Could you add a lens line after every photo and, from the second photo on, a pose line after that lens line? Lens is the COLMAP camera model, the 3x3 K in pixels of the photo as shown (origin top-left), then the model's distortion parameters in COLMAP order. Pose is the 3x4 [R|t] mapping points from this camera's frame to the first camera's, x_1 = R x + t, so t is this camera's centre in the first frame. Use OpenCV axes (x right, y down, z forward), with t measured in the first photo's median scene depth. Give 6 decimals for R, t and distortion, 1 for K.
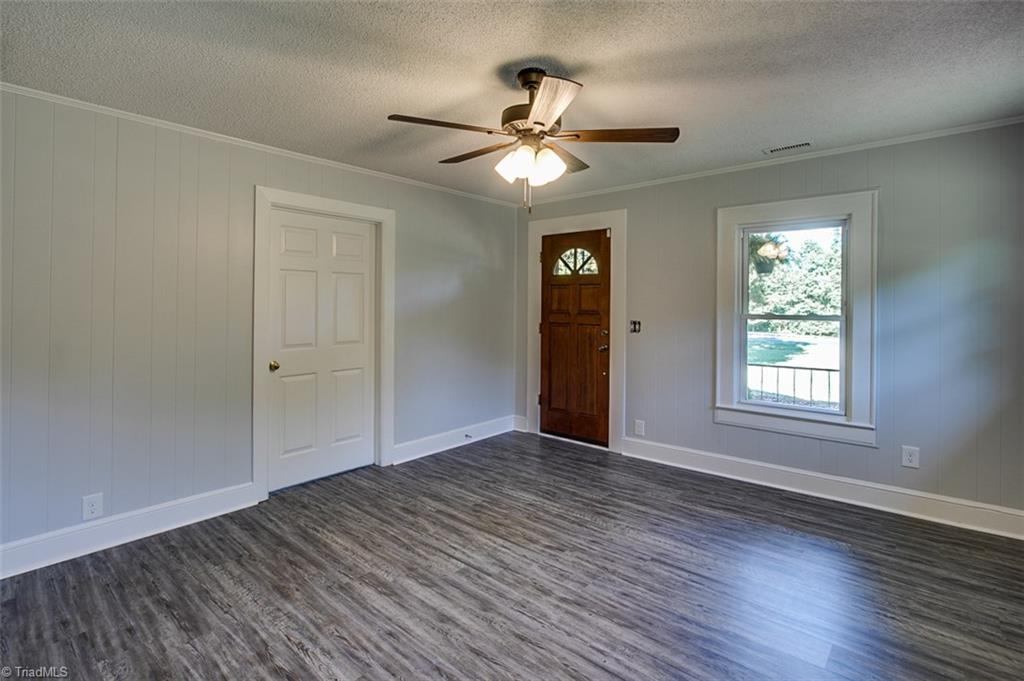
lens RADIAL K [[501.5, 0, 490.8], [0, 501.5, 302.3], [0, 0, 1]] dist [-0.017771, 0.002368]
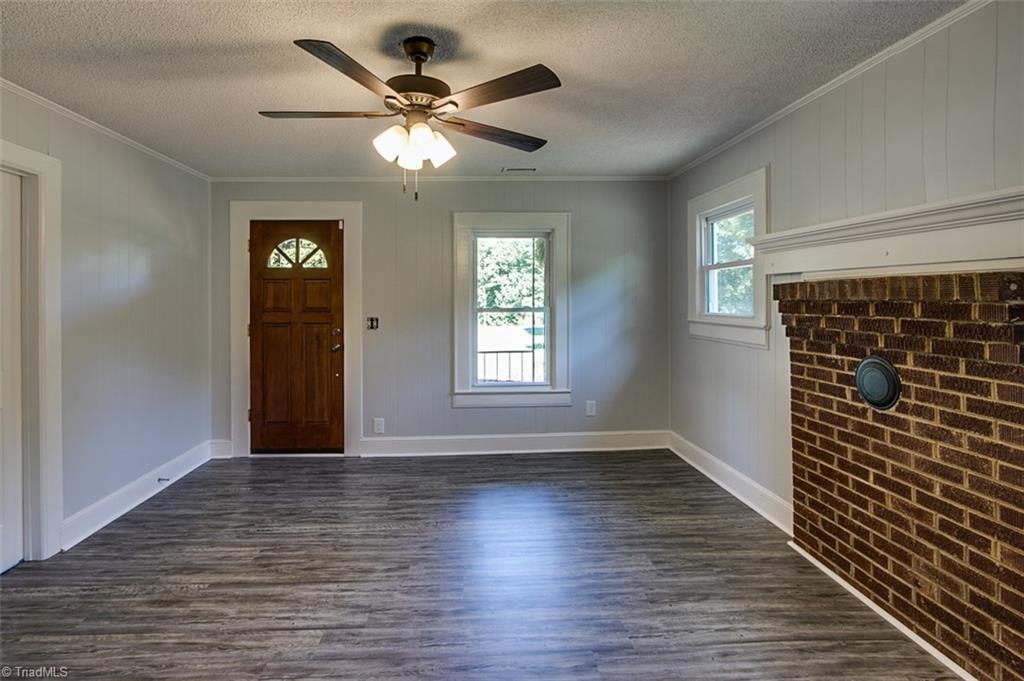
lens RADIAL K [[501.5, 0, 490.8], [0, 501.5, 302.3], [0, 0, 1]] dist [-0.017771, 0.002368]
pose [[0.707495, -0.013051, 0.706598, -0.322727], [0.006873, 0.999909, 0.011587, -0.003013], [-0.706685, -0.003341, 0.707520, 0.195473]]
